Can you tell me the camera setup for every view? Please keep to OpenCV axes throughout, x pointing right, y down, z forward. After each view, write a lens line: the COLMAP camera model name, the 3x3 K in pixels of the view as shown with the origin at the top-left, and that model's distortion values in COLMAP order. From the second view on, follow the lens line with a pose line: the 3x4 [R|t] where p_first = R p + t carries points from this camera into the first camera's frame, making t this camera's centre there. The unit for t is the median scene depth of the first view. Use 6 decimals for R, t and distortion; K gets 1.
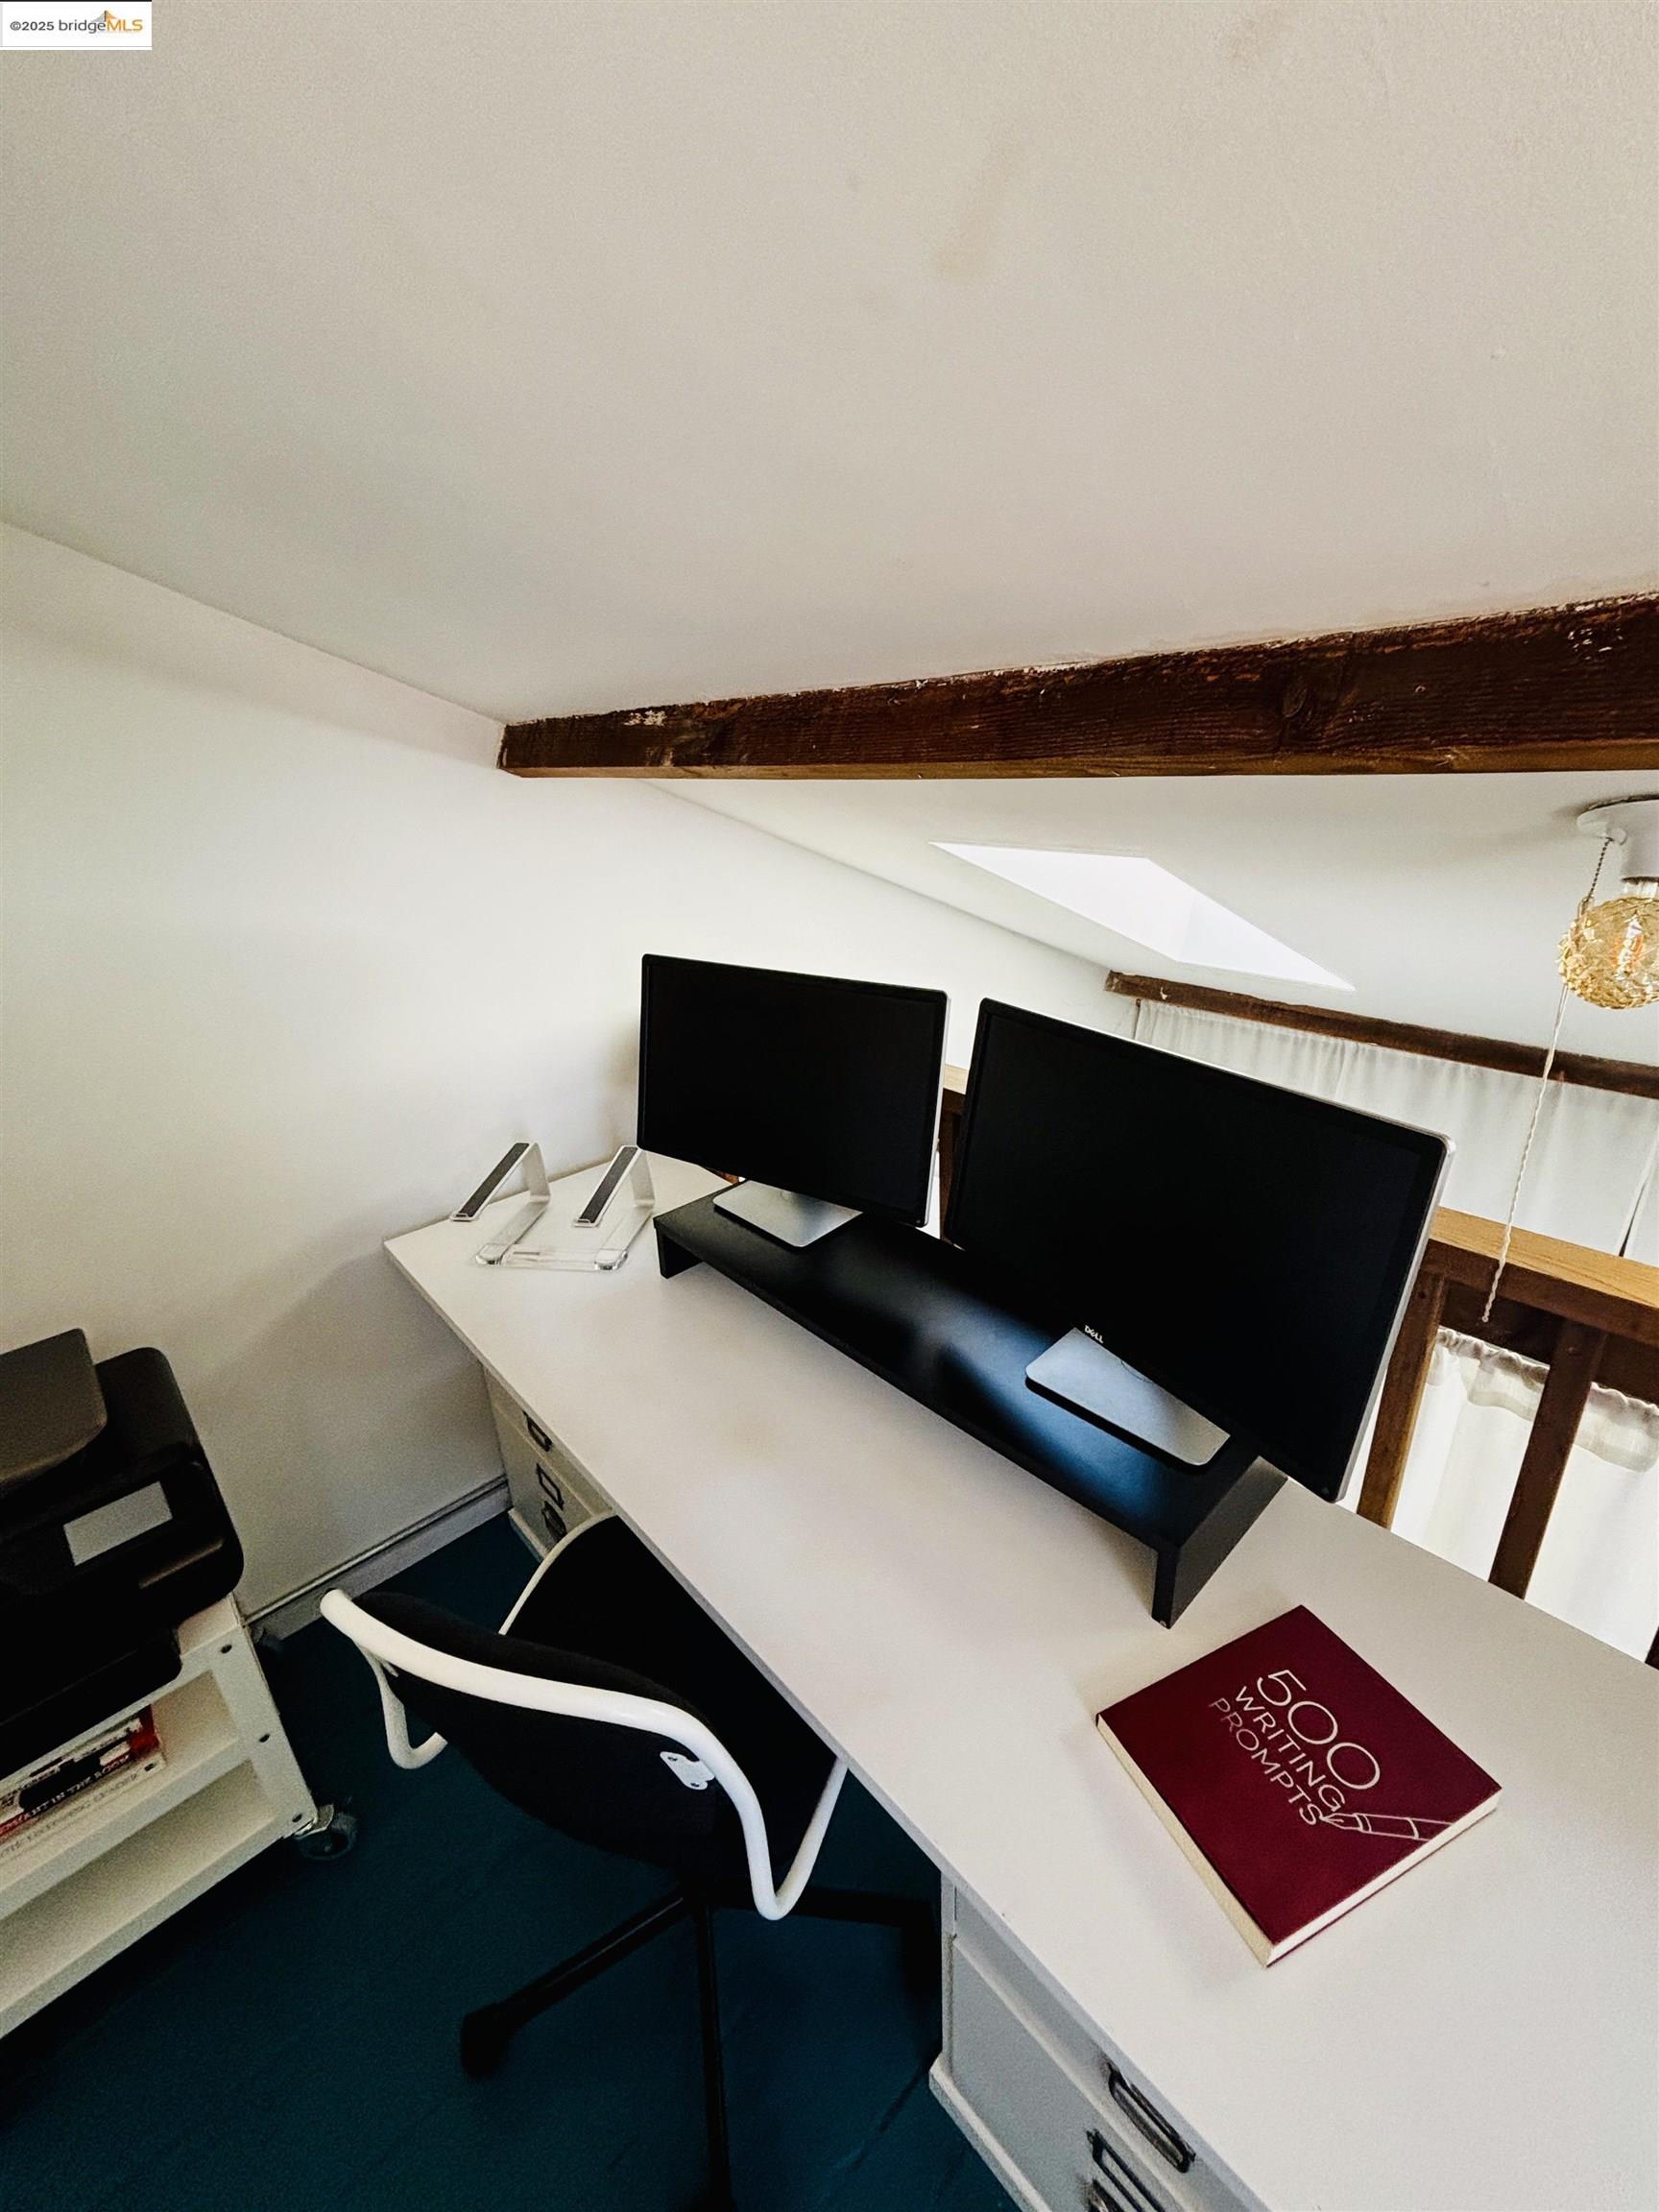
lens RADIAL K [[891.8, 0, 850.3], [0, 891.8, 1099.1], [0, 0, 1]] dist [-0.002110, 0.001056]
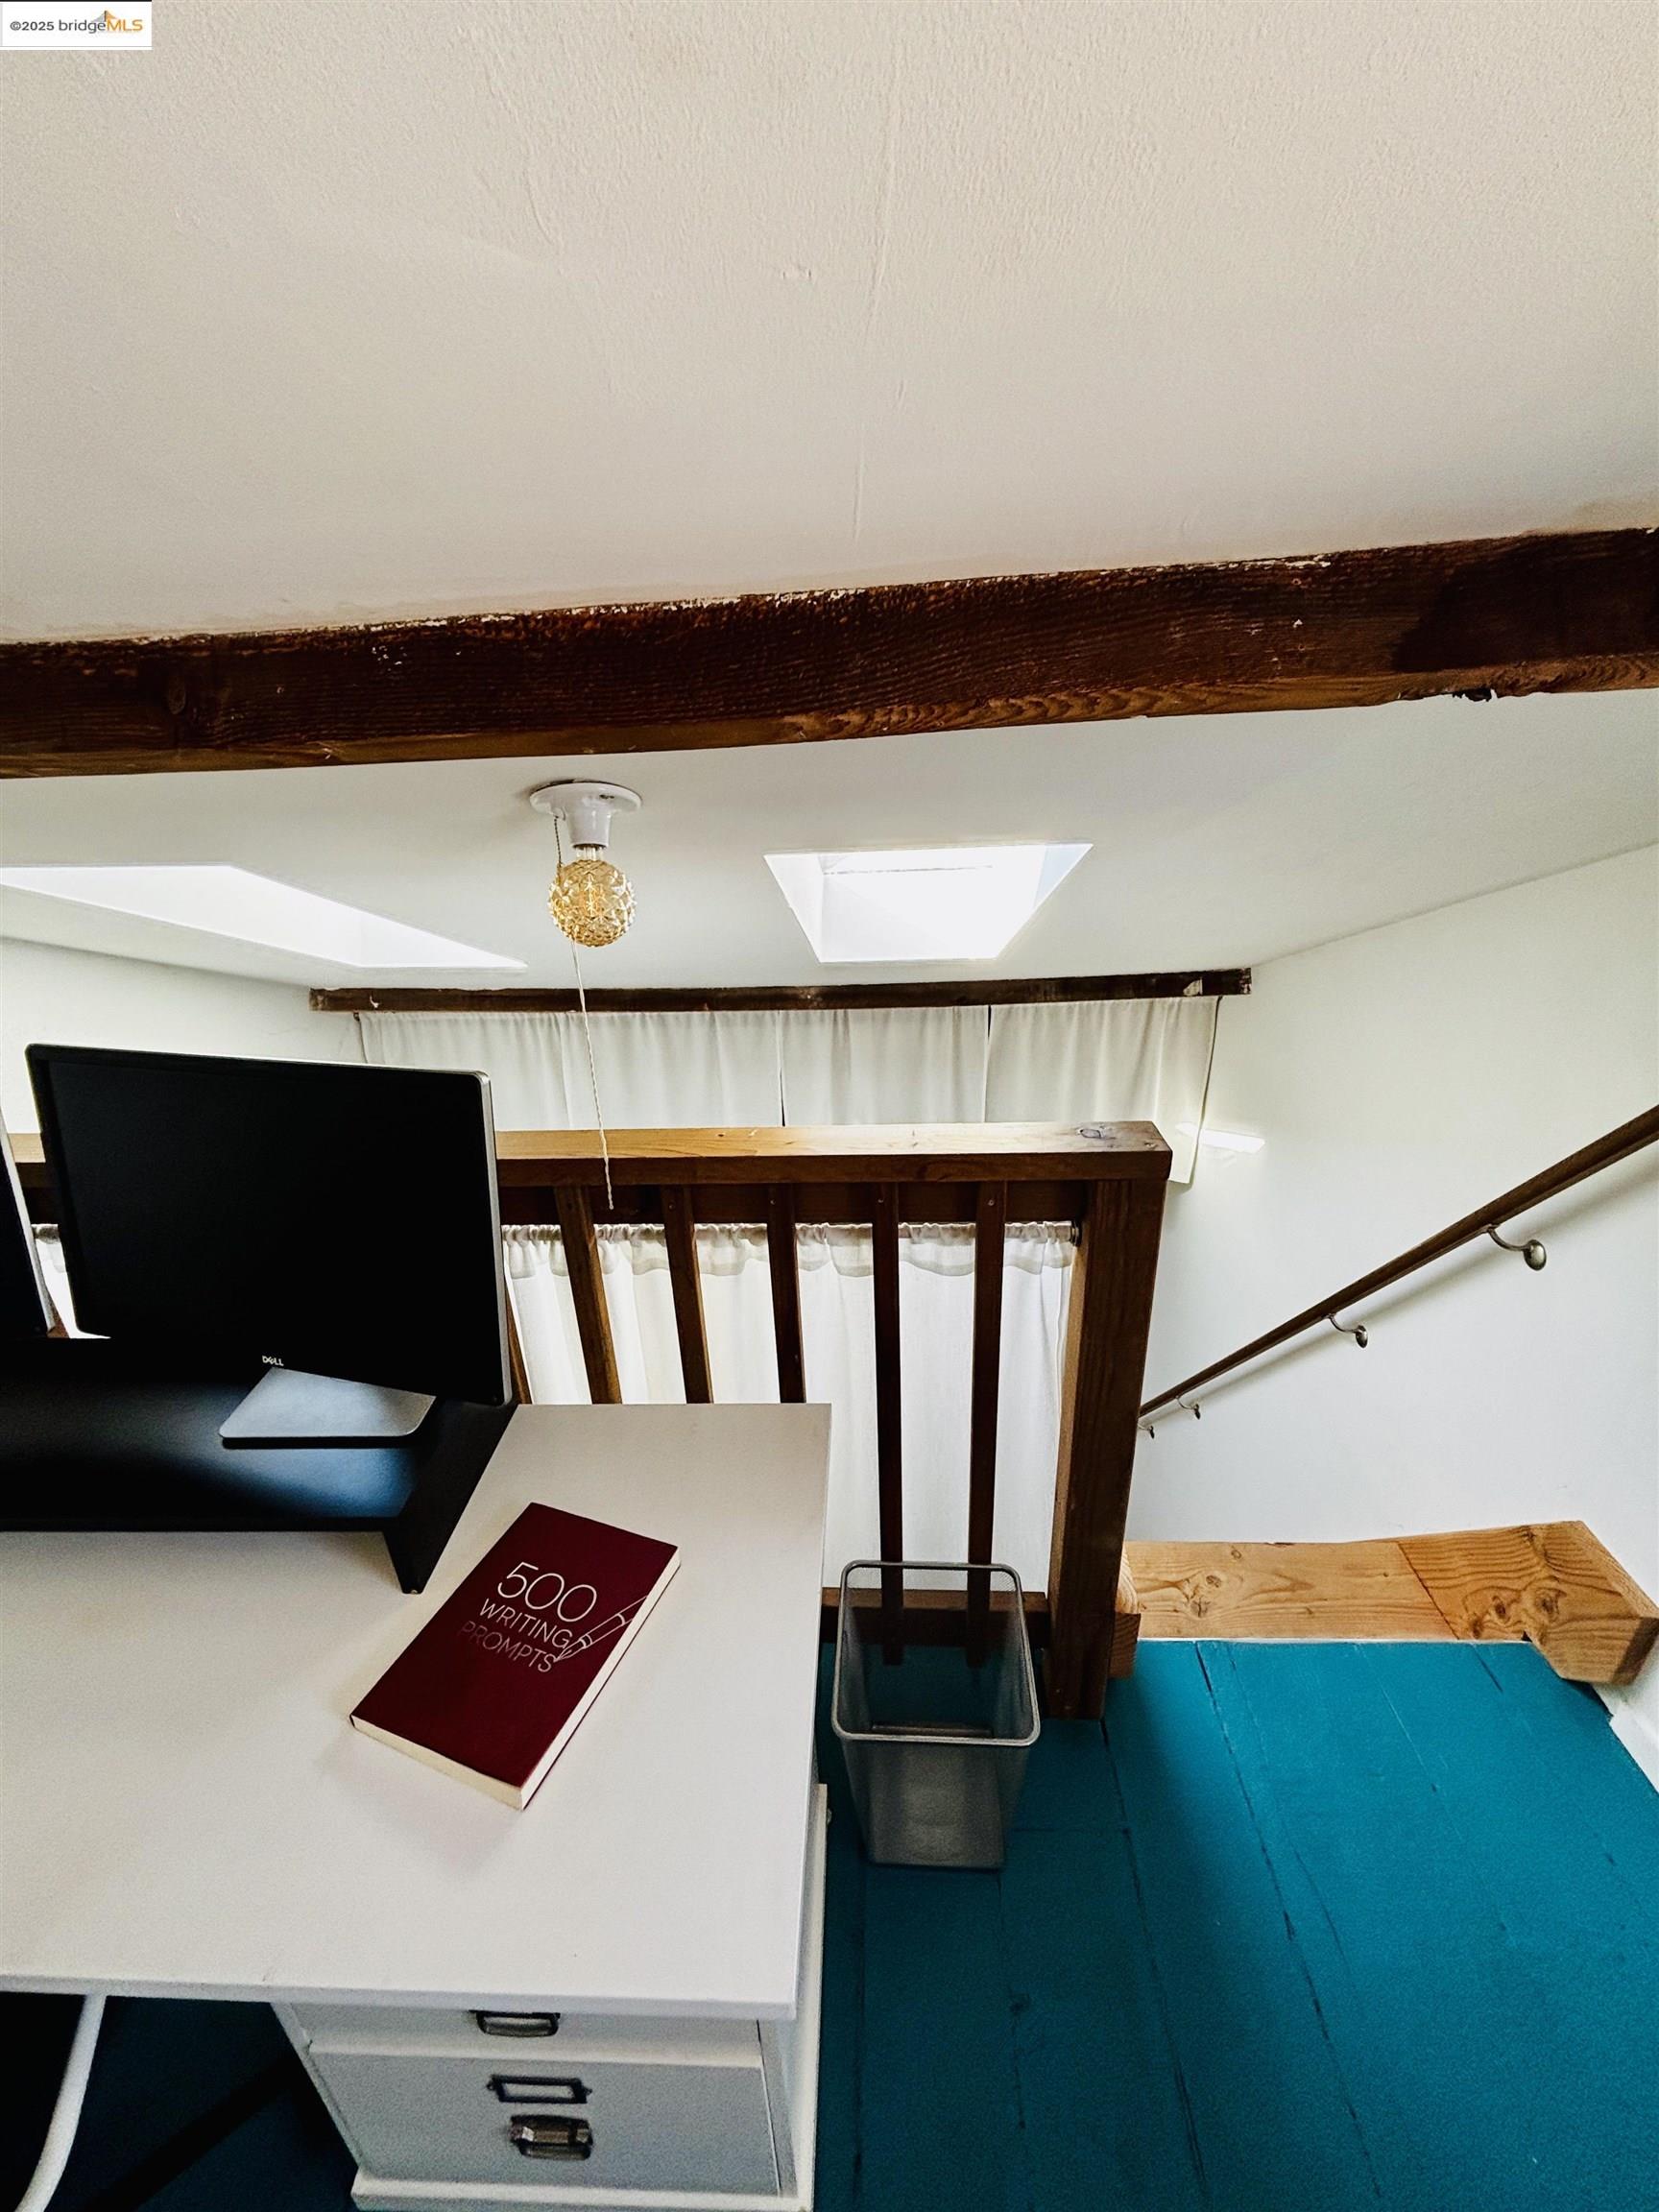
lens RADIAL K [[891.8, 0, 830.4], [0, 891.8, 1098.1], [0, 0, 1]] dist [-0.002110, 0.001056]
pose [[0.713073, -0.257662, 0.652025, 0.190679], [0.259767, 0.960924, 0.095641, 0.072488], [-0.651189, 0.101175, 0.752141, -0.166682]]
